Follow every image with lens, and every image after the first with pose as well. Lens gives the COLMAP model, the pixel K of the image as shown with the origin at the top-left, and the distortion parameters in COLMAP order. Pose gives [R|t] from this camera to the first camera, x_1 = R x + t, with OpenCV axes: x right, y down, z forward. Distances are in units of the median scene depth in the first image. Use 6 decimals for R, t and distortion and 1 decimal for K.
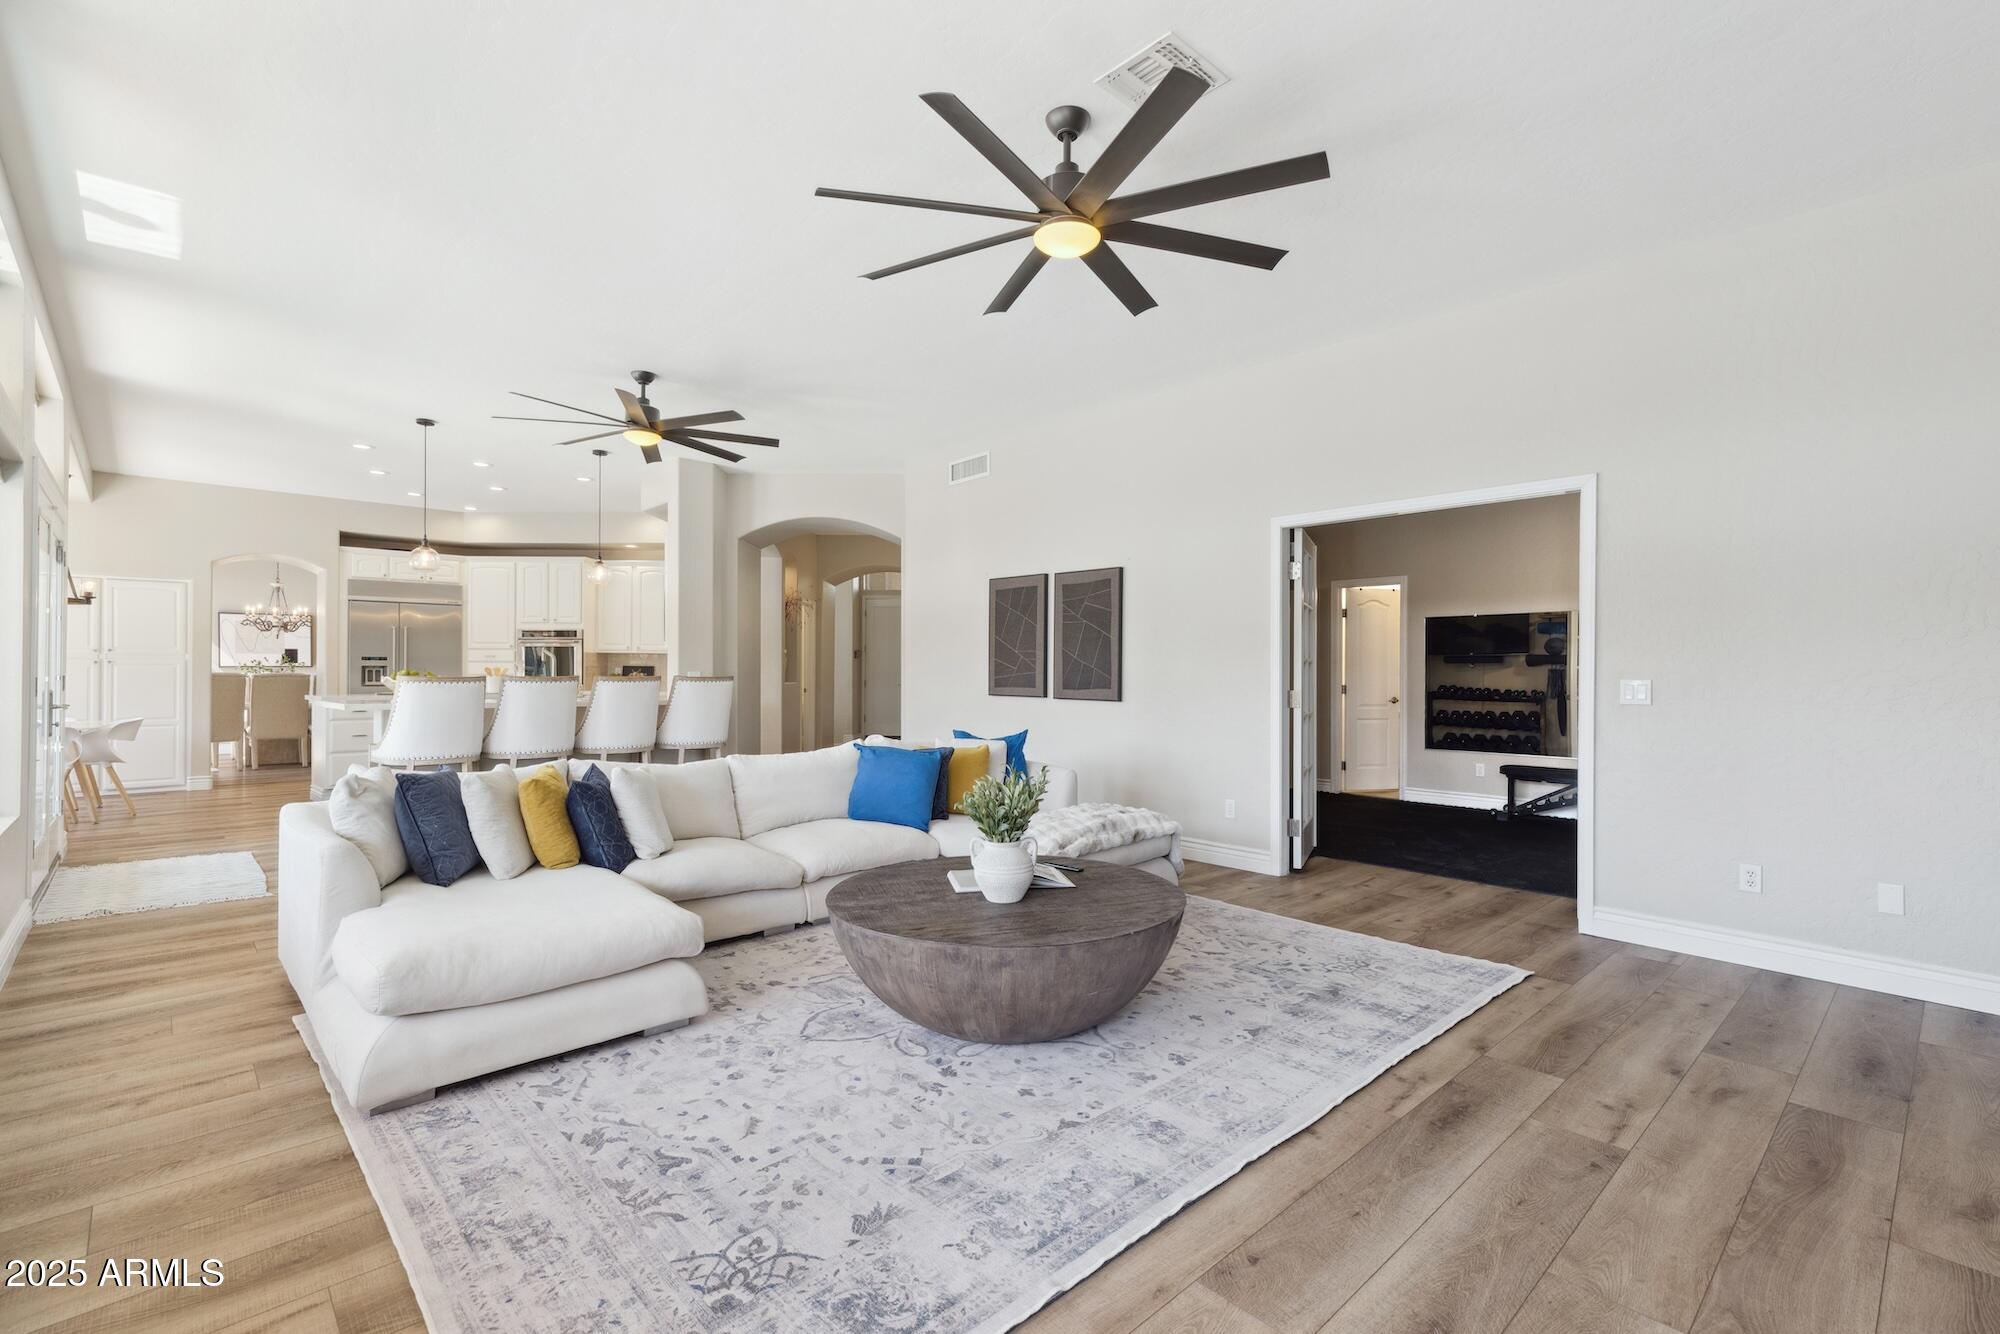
lens RADIAL K [[896.8, 0, 1015.3], [0, 896.8, 670.7], [0, 0, 1]] dist [0.008083, -0.000337]
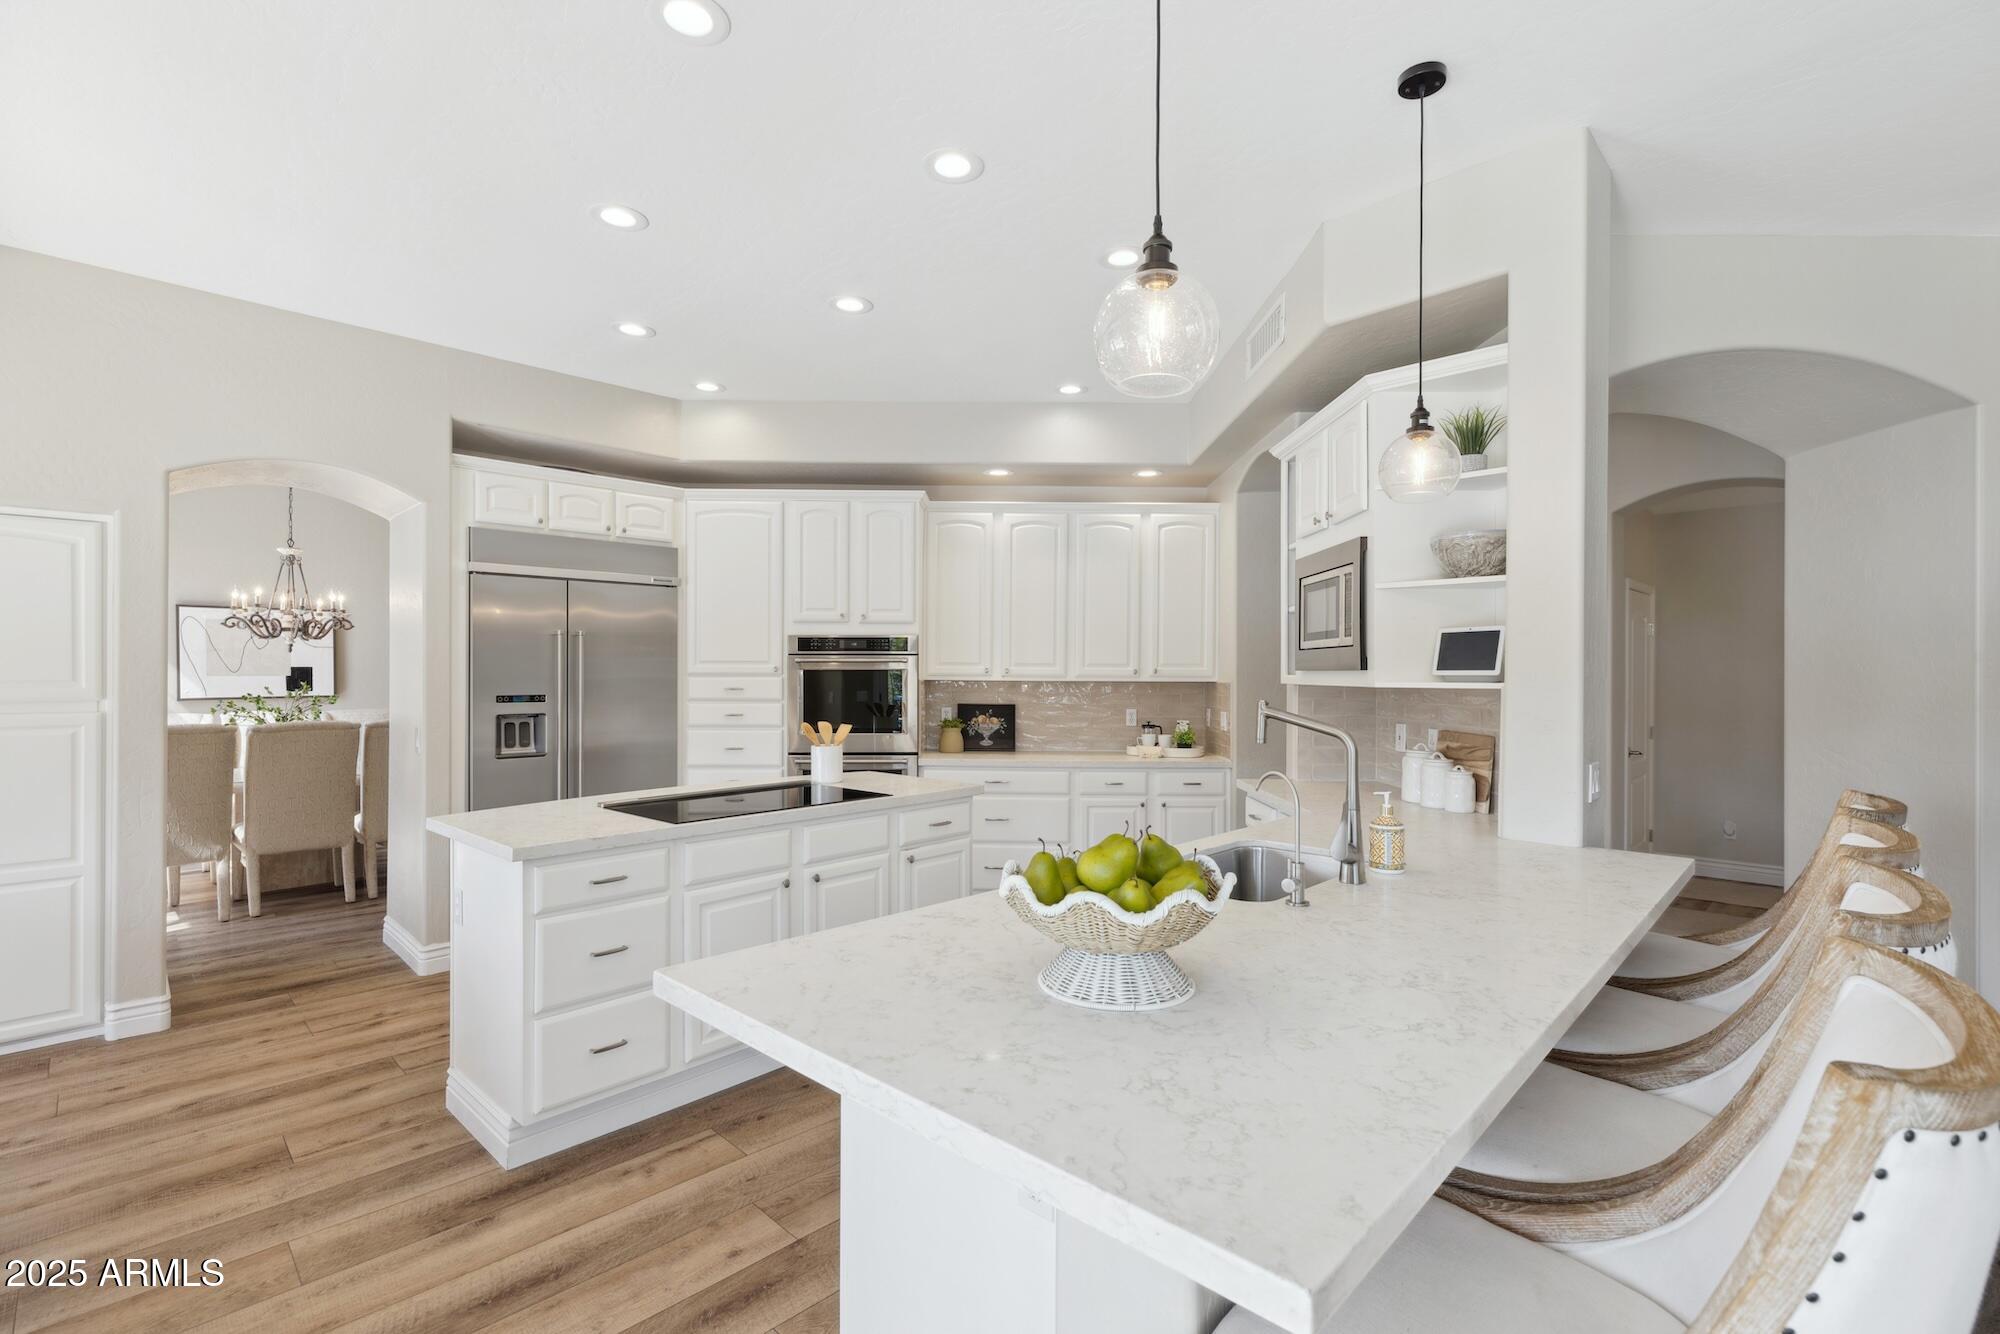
lens RADIAL K [[896.8, 0, 996.3], [0, 896.8, 679.3], [0, 0, 1]] dist [0.008083, -0.000337]
pose [[0.999845, -0.000987, 0.017581, -0.441021], [0.000867, 0.999976, 0.006835, -0.024710], [-0.017587, -0.006819, 0.999822, 0.493606]]
